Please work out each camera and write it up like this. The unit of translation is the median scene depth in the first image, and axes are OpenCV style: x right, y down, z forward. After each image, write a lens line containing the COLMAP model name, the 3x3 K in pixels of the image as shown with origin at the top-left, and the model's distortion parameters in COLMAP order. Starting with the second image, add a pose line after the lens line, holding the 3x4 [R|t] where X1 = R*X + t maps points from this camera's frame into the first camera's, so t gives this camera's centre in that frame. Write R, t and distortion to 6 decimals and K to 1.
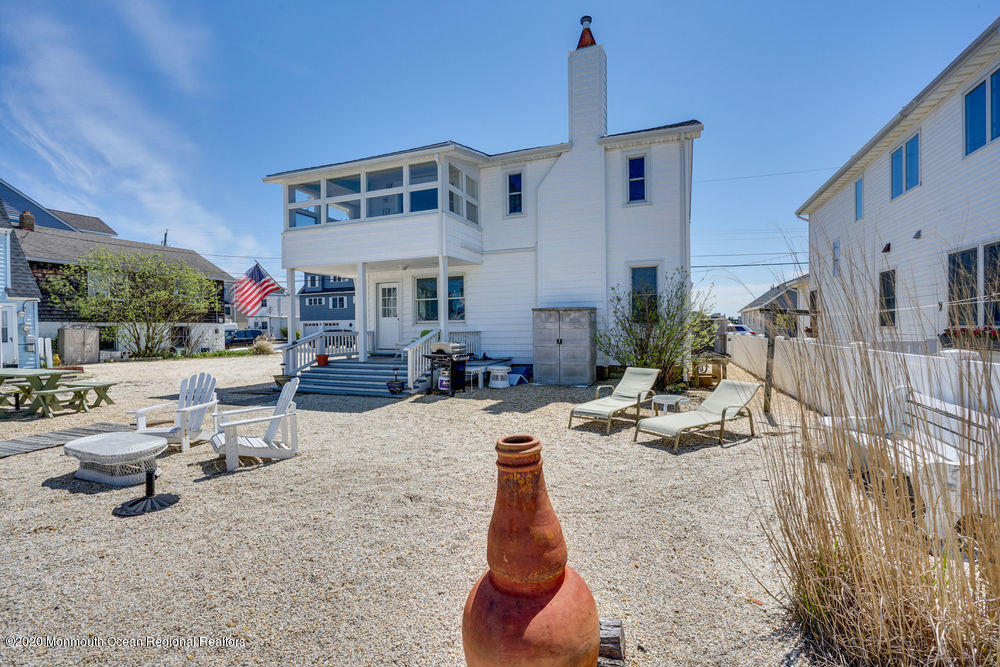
lens RADIAL K [[450.5, 0, 500.0], [0, 450.5, 333.5], [0, 0, 1]] dist [0.002127, 0.000261]
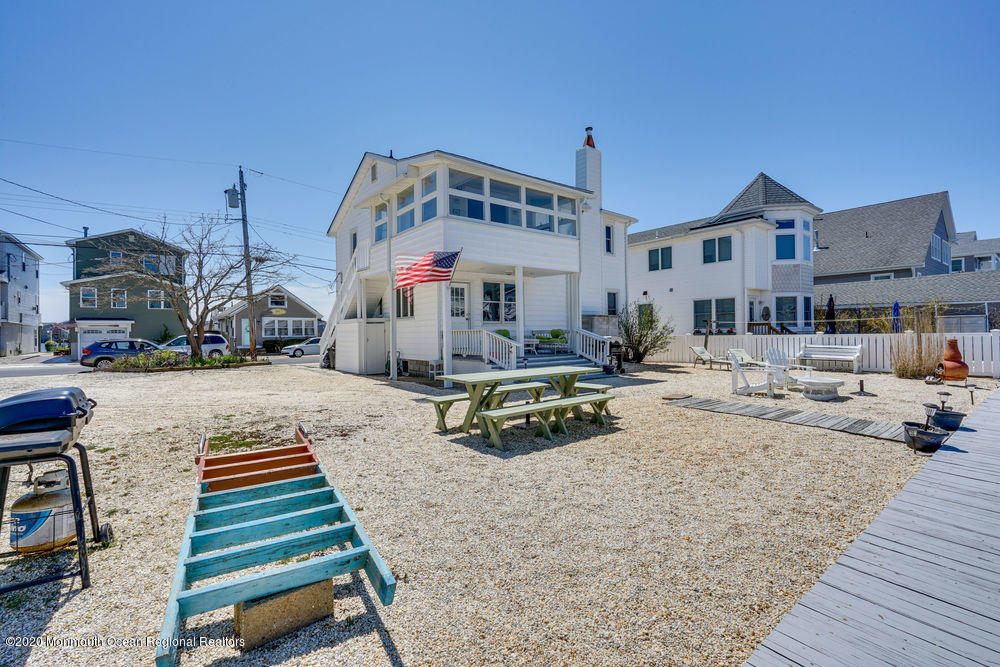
lens RADIAL K [[450.5, 0, 500.0], [0, 450.5, 333.5], [0, 0, 1]] dist [0.002127, 0.000261]
pose [[0.519609, 0.005433, 0.854387, -1.200787], [0.012533, 0.999824, -0.013980, 0.019293], [-0.854312, 0.017972, 0.519449, 0.446484]]
